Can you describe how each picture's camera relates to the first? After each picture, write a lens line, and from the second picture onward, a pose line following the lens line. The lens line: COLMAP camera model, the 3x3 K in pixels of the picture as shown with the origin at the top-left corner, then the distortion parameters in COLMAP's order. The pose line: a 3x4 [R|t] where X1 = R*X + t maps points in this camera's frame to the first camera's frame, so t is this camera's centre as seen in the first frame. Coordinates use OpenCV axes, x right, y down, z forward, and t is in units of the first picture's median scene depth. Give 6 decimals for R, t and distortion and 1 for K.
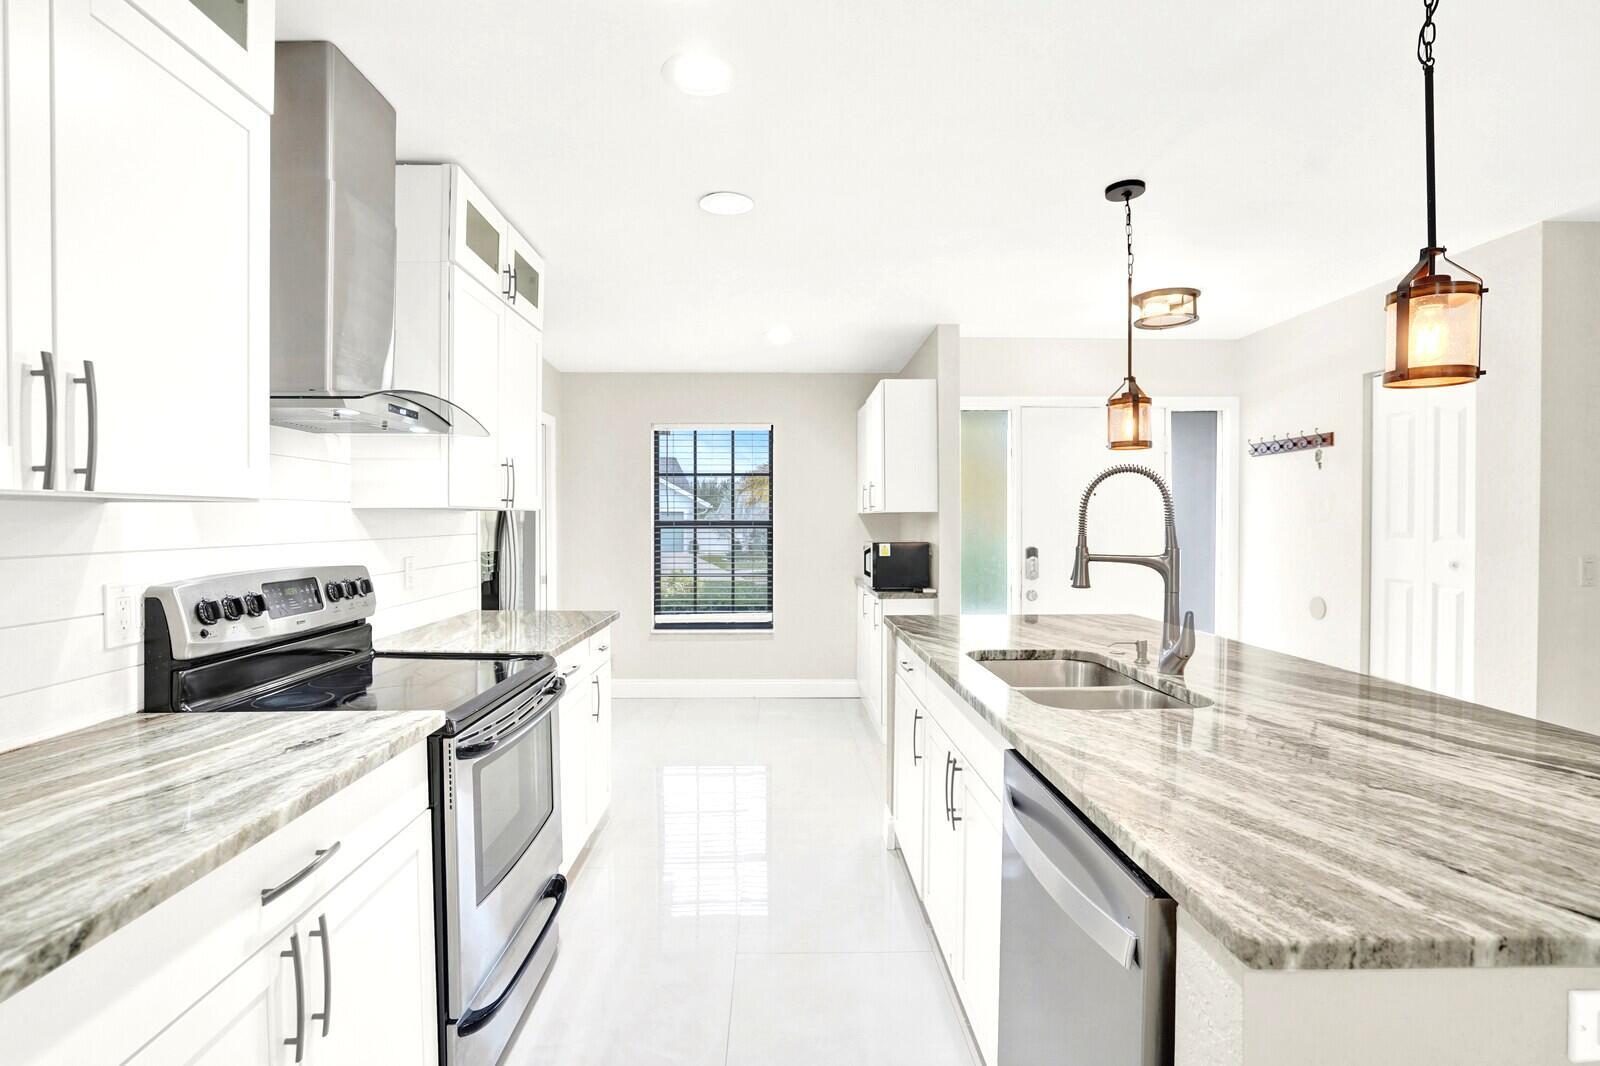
lens RADIAL K [[758.2, 0, 793.9], [0, 758.2, 522.7], [0, 0, 1]] dist [-0.040056, 0.013866]
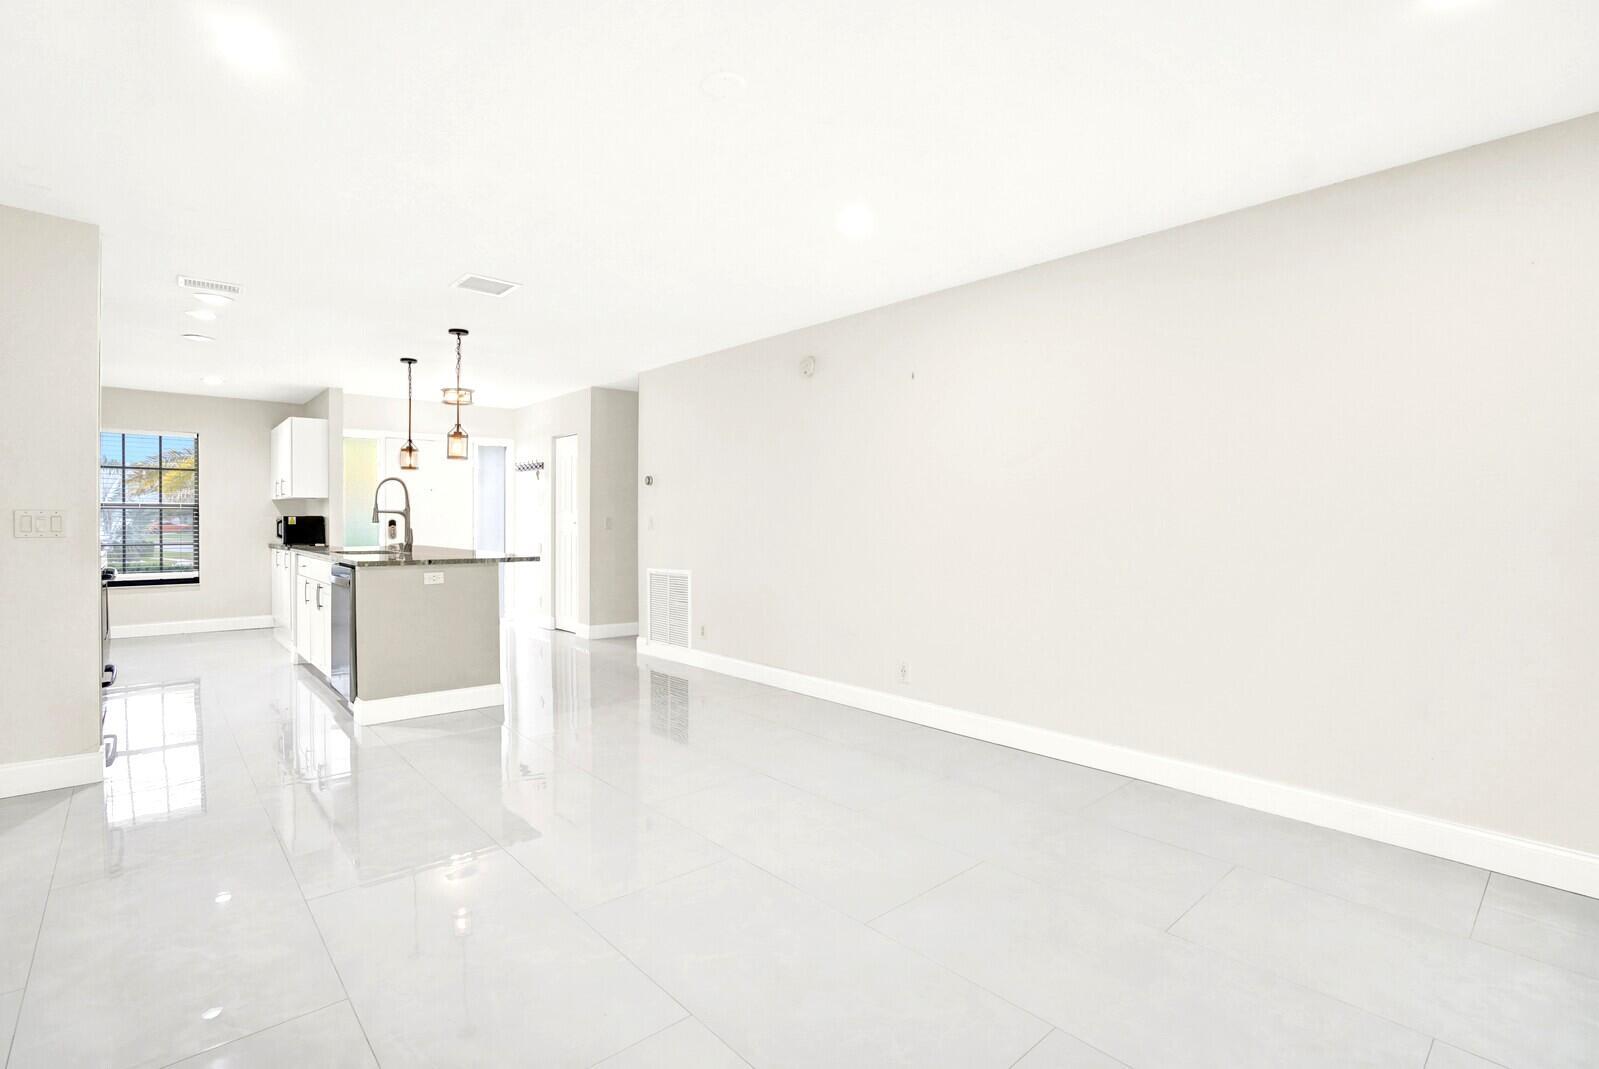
lens RADIAL K [[751.7, 0, 799.5], [0, 751.7, 534.5], [0, 0, 1]] dist [-0.073465, 0.037658]
pose [[0.752765, -0.009411, 0.658222, -0.146484], [-0.001714, 0.999866, 0.016256, 0.058798], [-0.658287, -0.013365, 0.752648, -1.388541]]
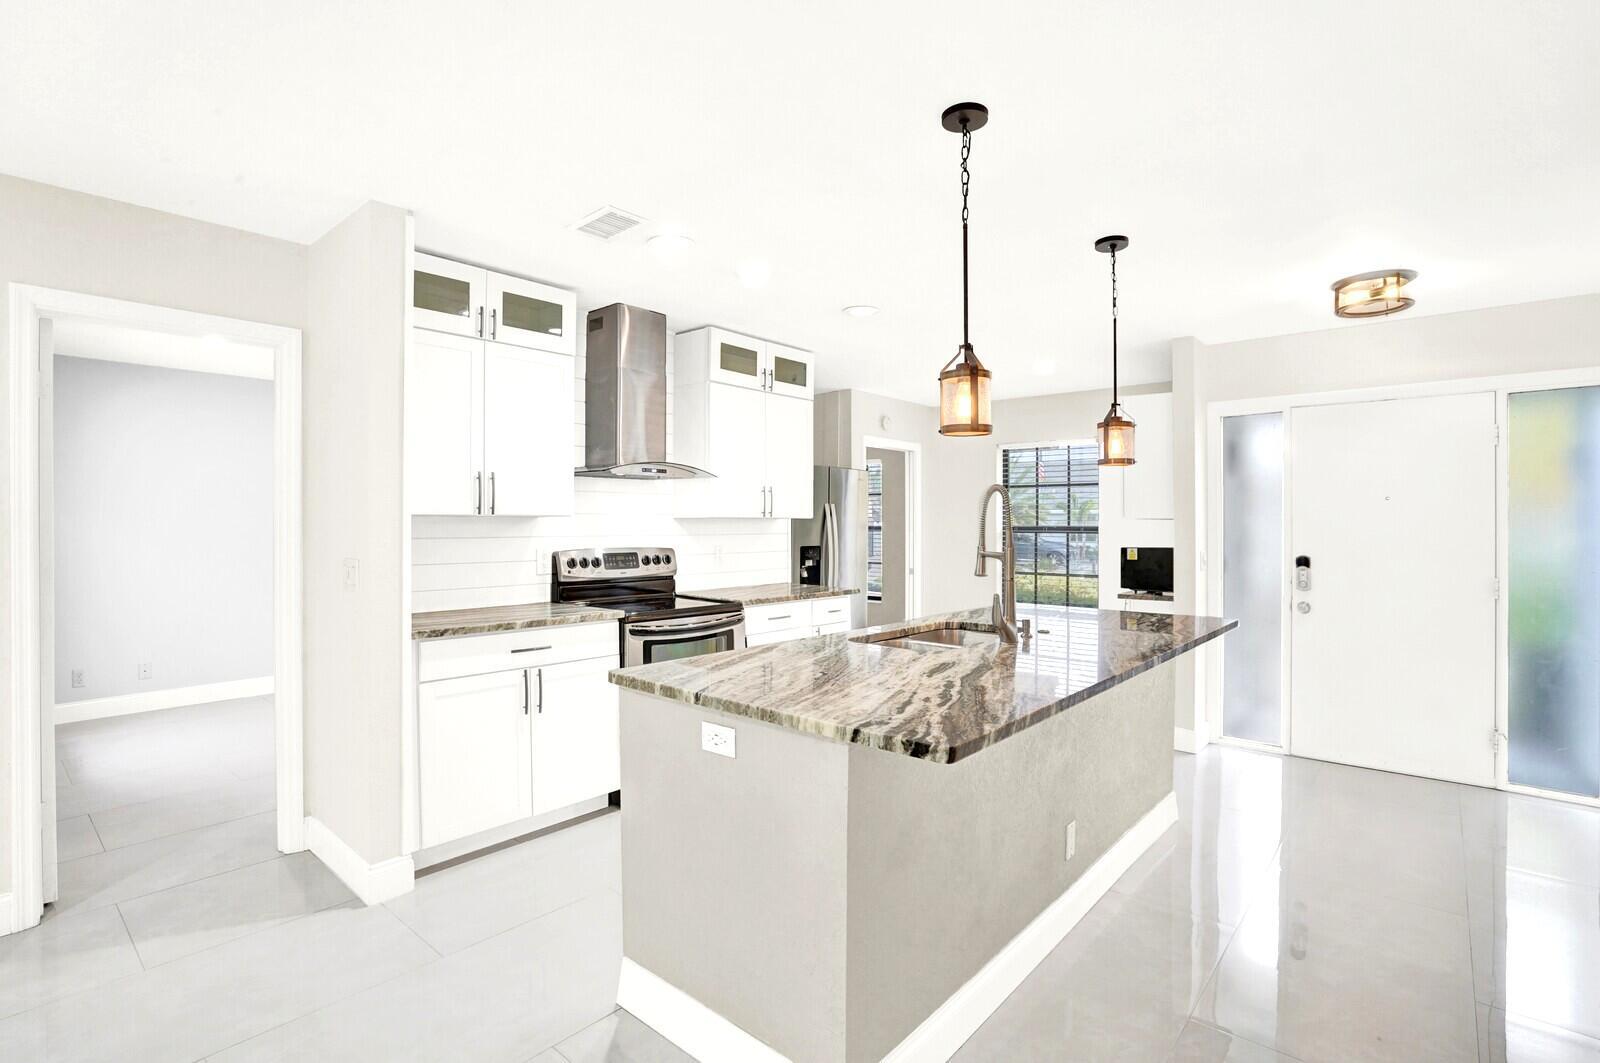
lens RADIAL K [[765.0, 0, 808.9], [0, 765.0, 527.7], [0, 0, 1]] dist [-0.069257, 0.033559]
pose [[0.743181, 0.006768, -0.669056, 0.766254], [-0.006702, 0.999974, 0.002671, -0.002036], [0.669056, 0.002499, 0.743207, -0.161178]]
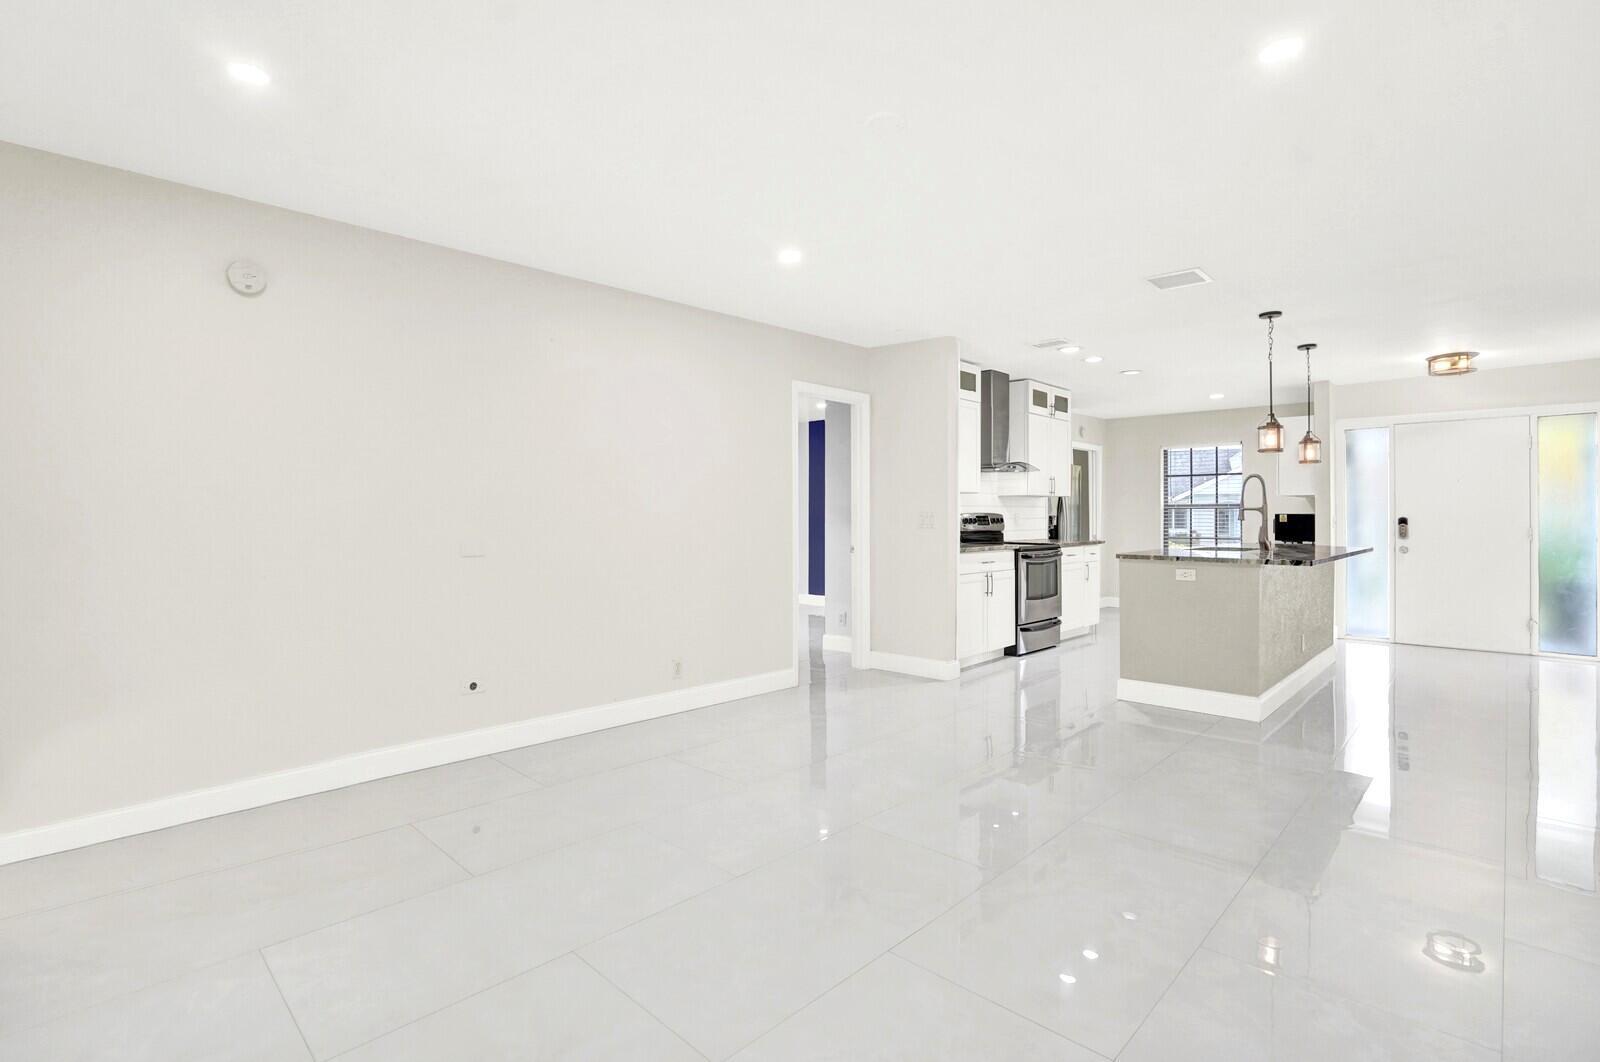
lens RADIAL K [[755.9, 0, 798.1], [0, 755.9, 519.8], [0, 0, 1]] dist [-0.017199, -0.000051]
pose [[0.703387, 0.004783, -0.710791, 0.839036], [-0.003347, 0.999989, 0.003417, 0.057359], [0.710799, -0.000024, 0.703395, -1.427567]]
